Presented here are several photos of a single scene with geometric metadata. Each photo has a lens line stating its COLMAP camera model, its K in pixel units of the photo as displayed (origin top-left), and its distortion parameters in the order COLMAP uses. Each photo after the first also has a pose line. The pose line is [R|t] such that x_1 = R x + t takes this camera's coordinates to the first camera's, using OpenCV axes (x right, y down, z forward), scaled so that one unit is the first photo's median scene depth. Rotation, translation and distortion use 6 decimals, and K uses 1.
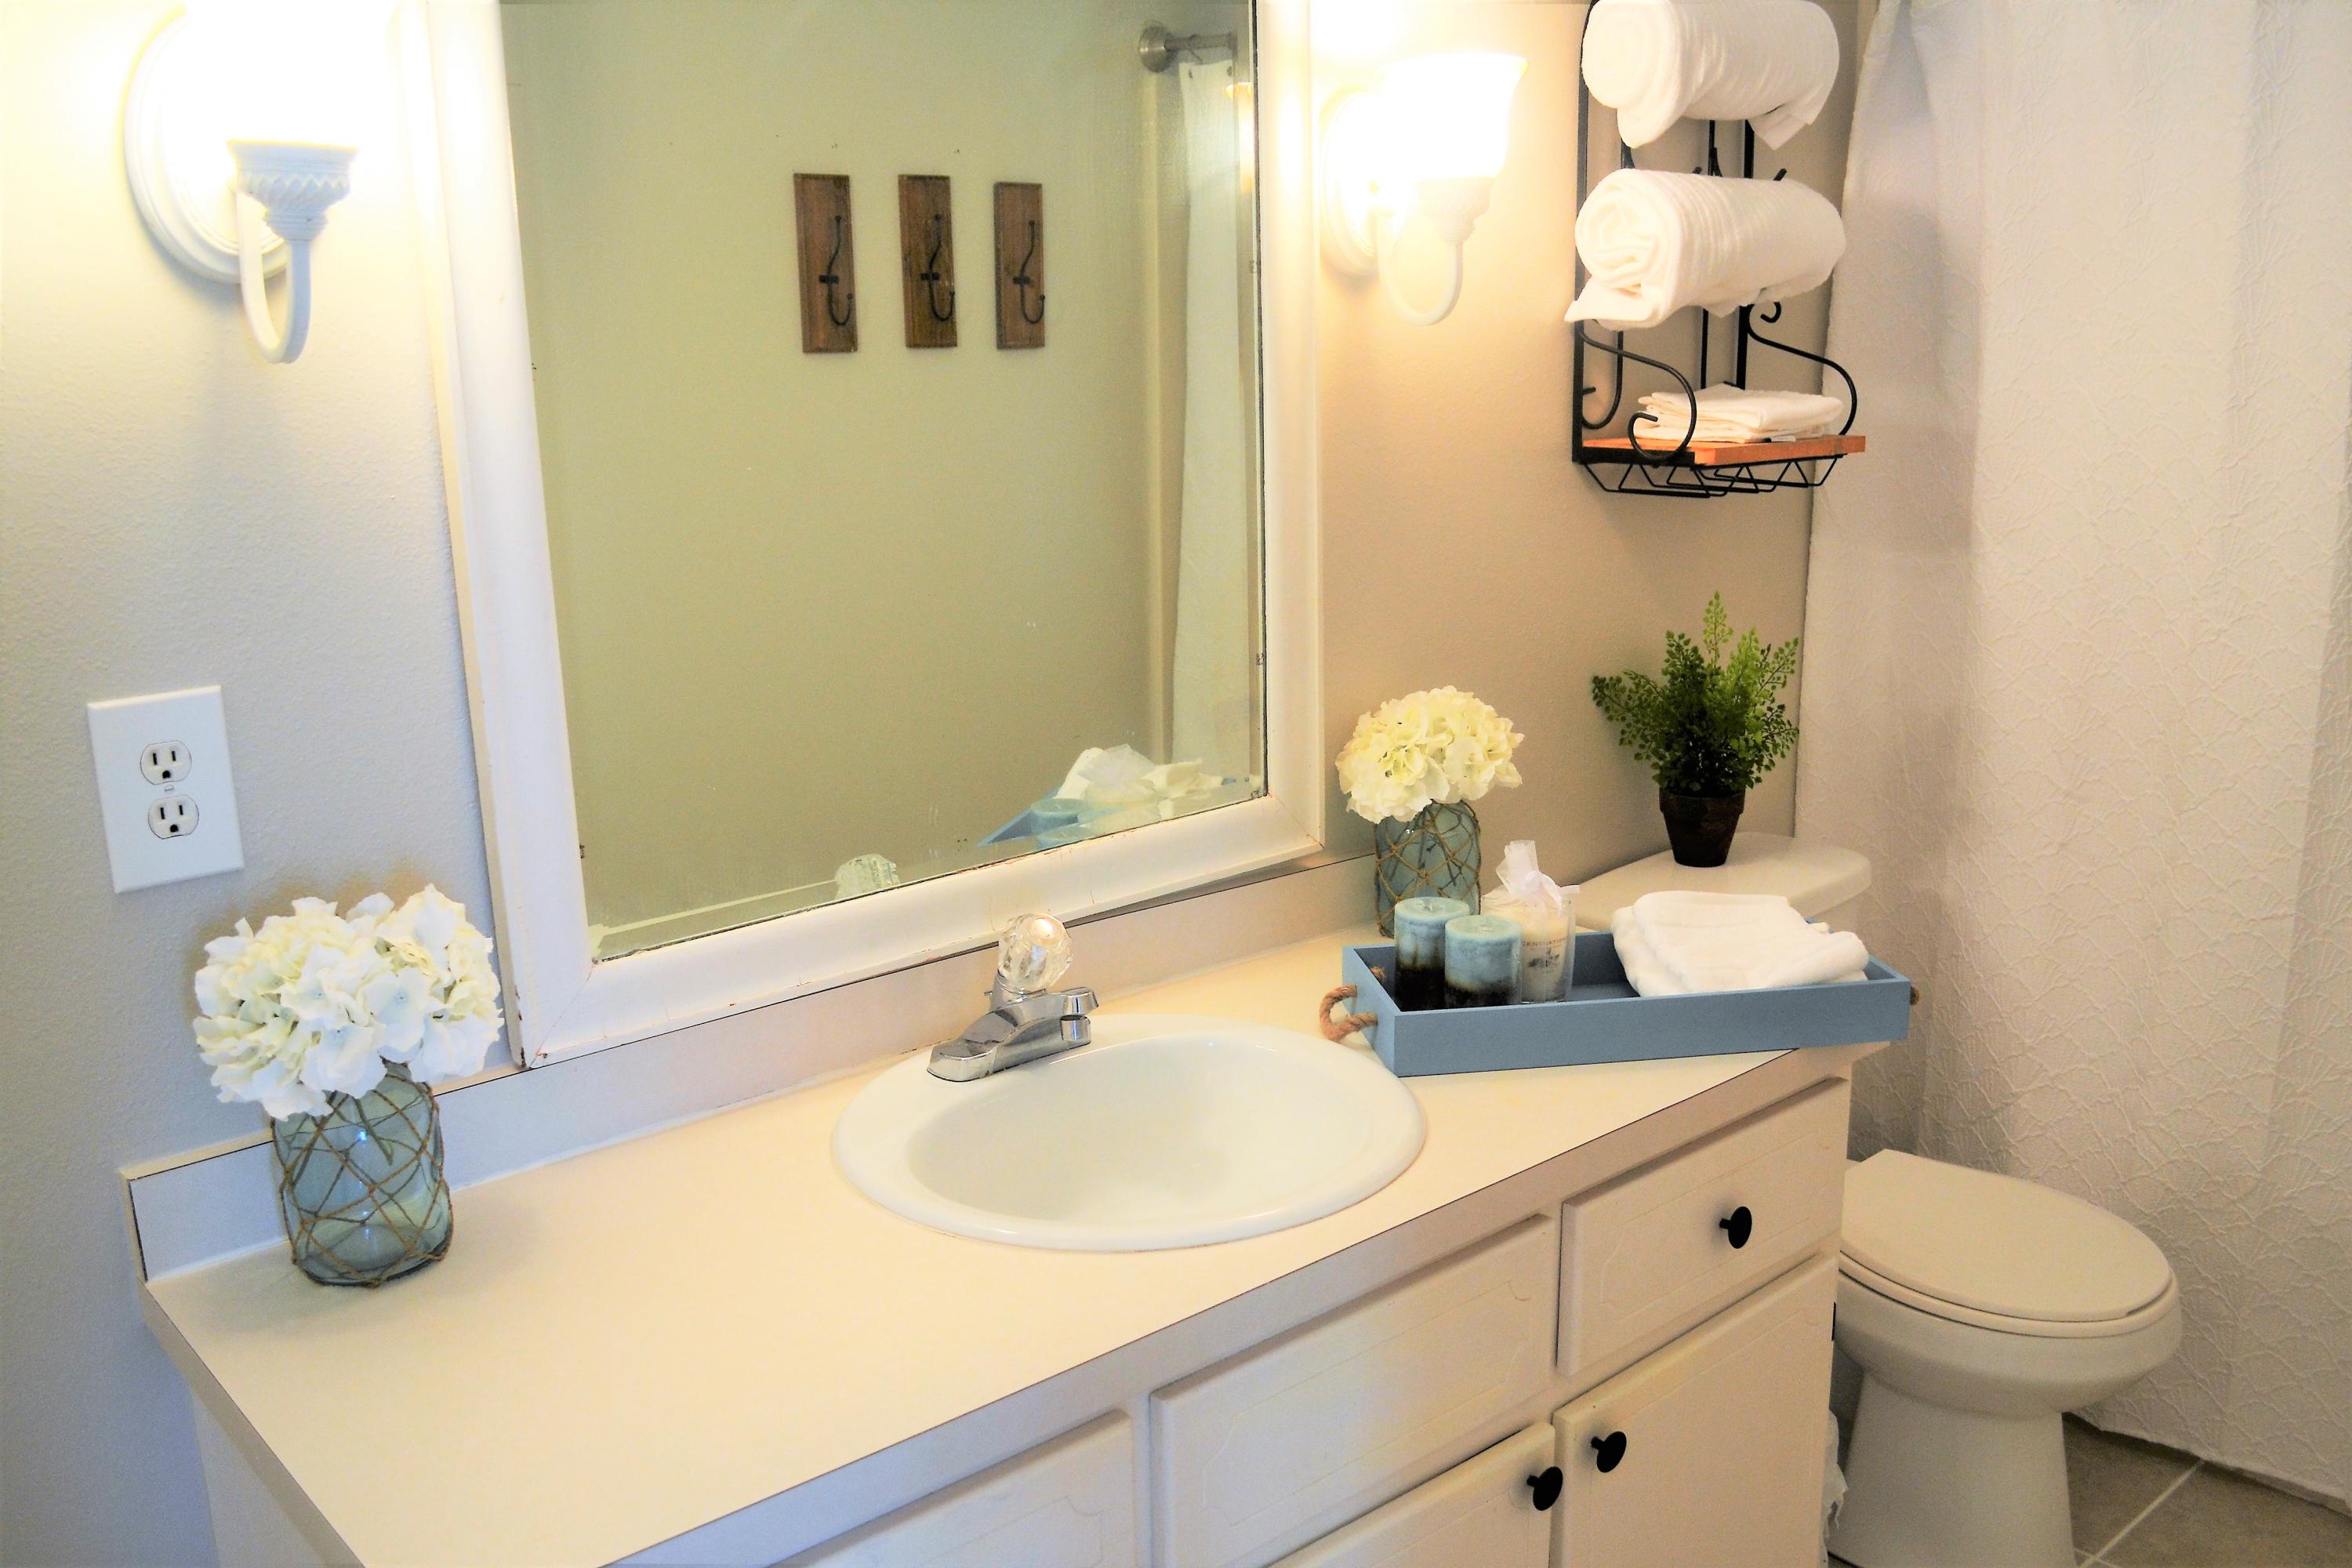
lens RADIAL K [[2018.6, 0, 1178.2], [0, 2018.6, 788.7], [0, 0, 1]] dist [-0.065088, -0.016844]
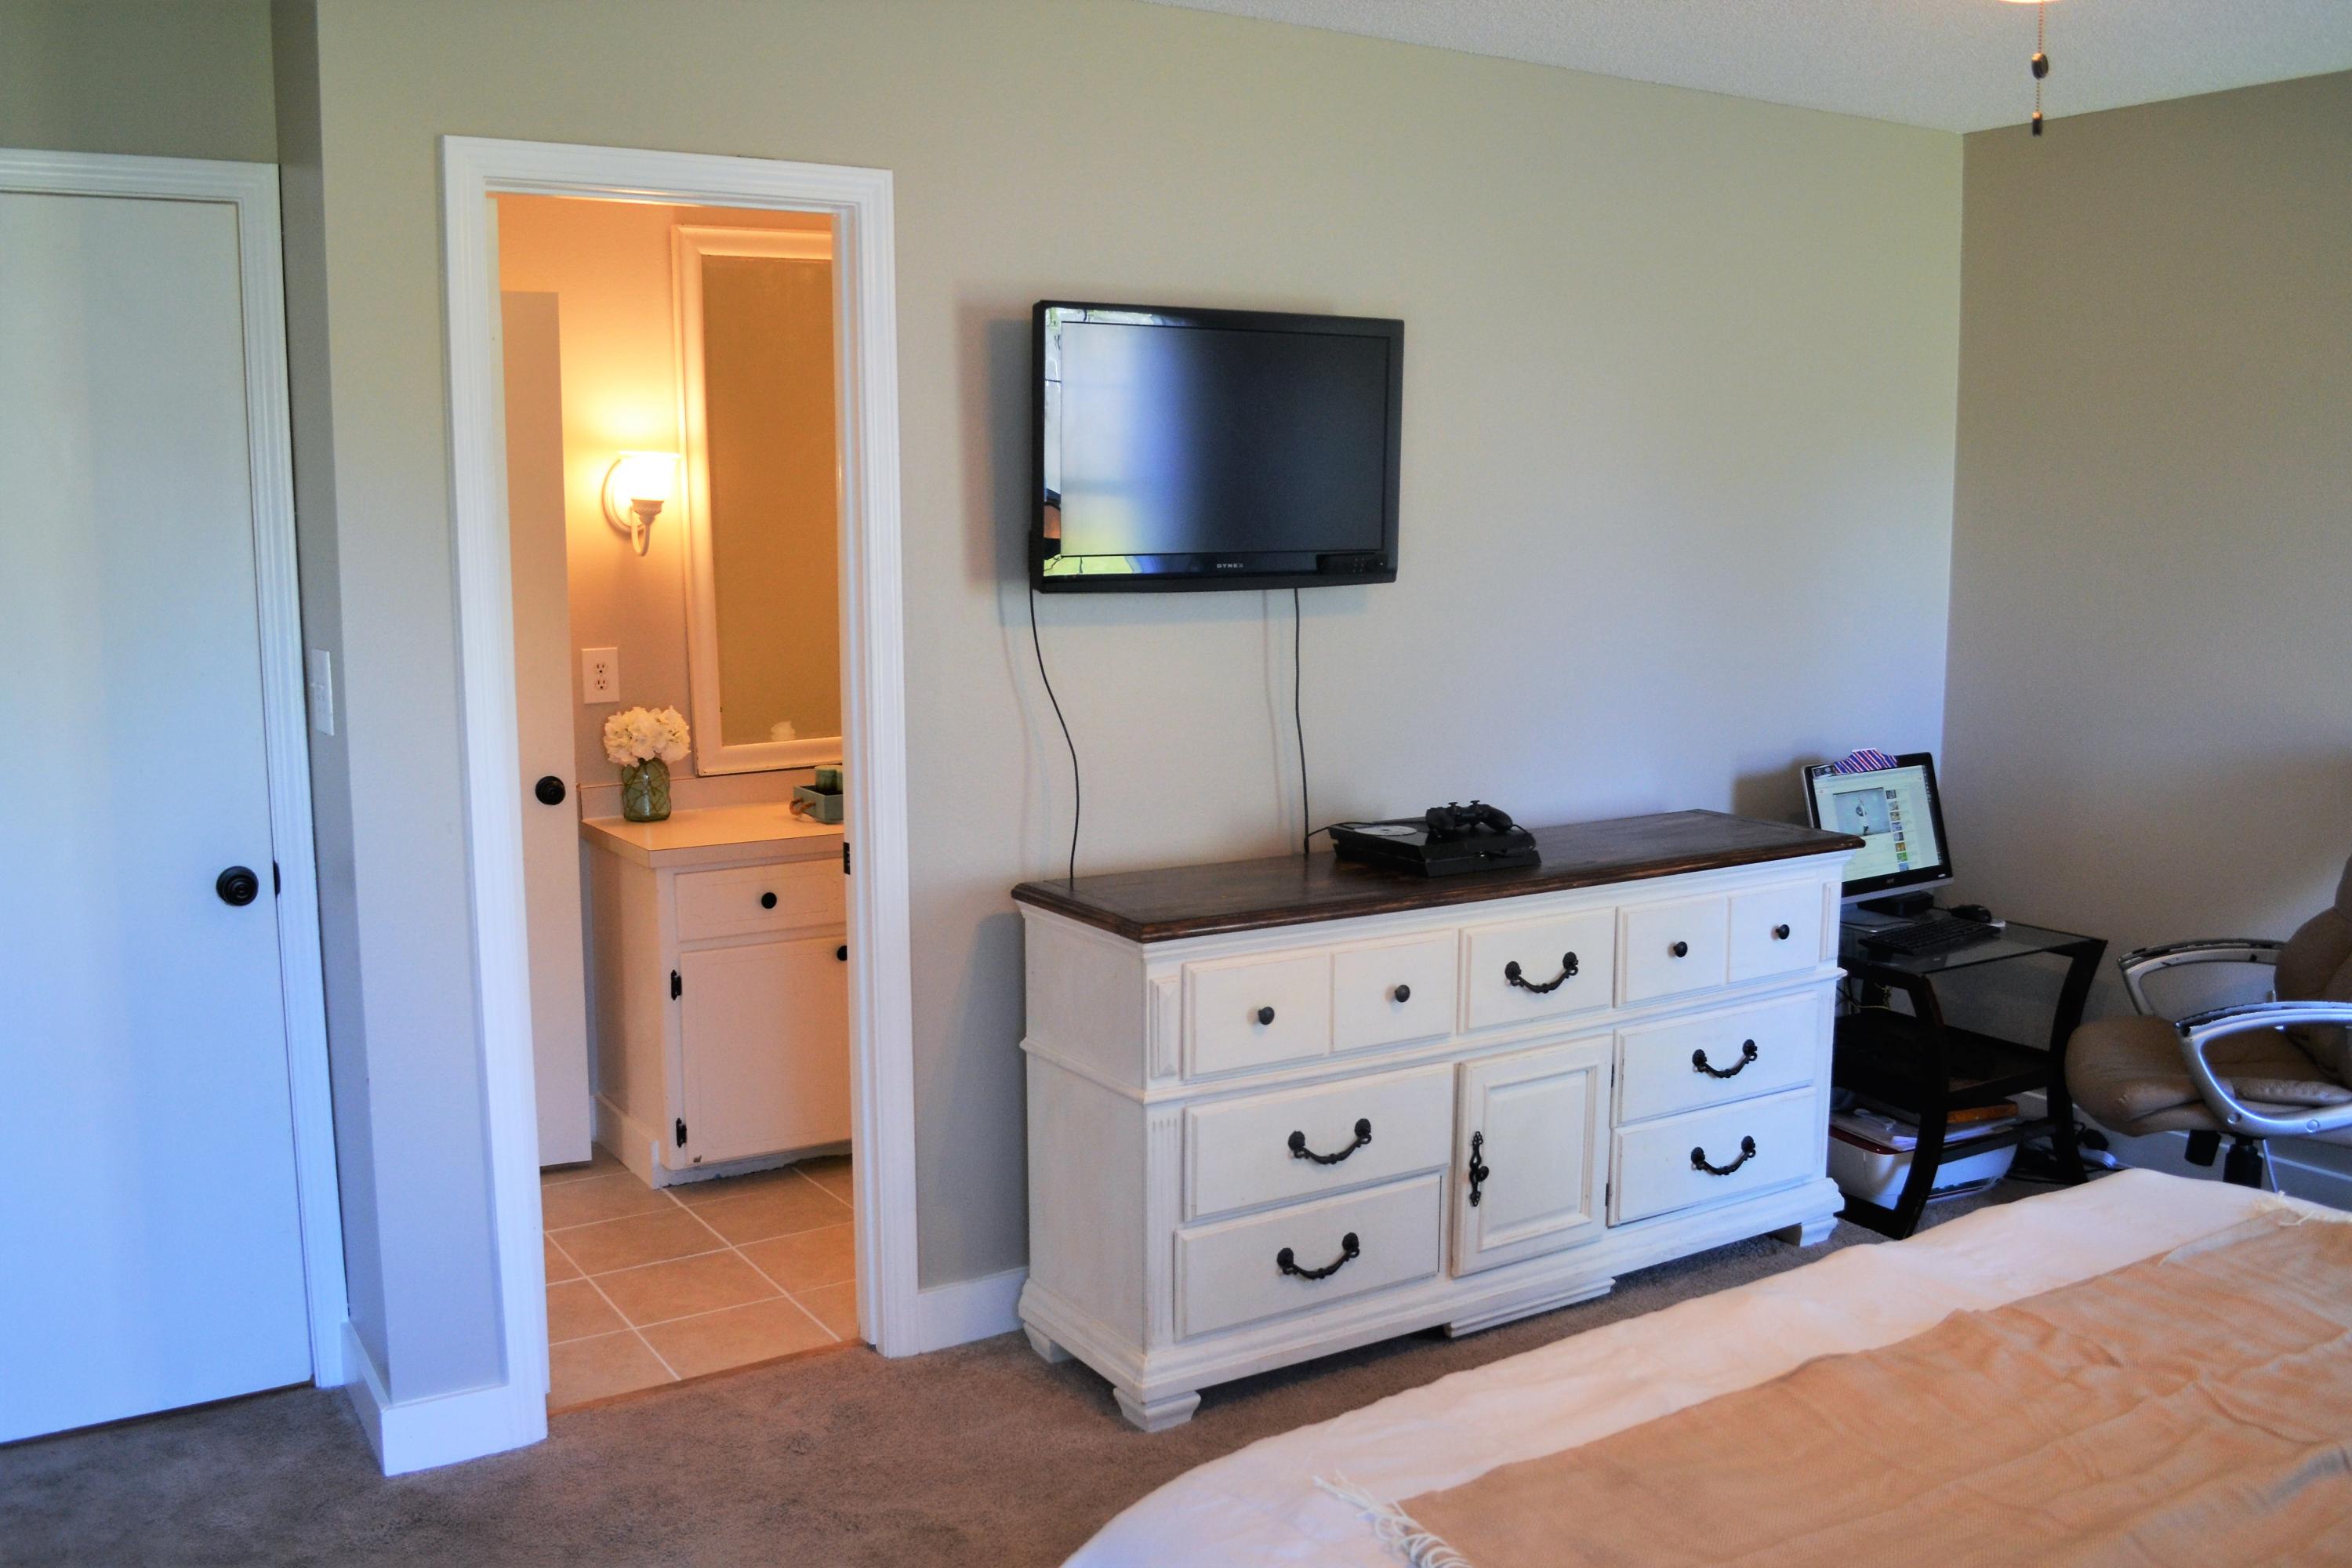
lens RADIAL K [[2018.6, 0, 1174.2], [0, 2018.6, 784.2], [0, 0, 1]] dist [-0.065088, -0.016844]
pose [[0.988485, 0.034249, -0.147390, 1.023655], [-0.048512, 0.994362, -0.094287, 0.478479], [0.143330, 0.100352, 0.984574, -2.334069]]
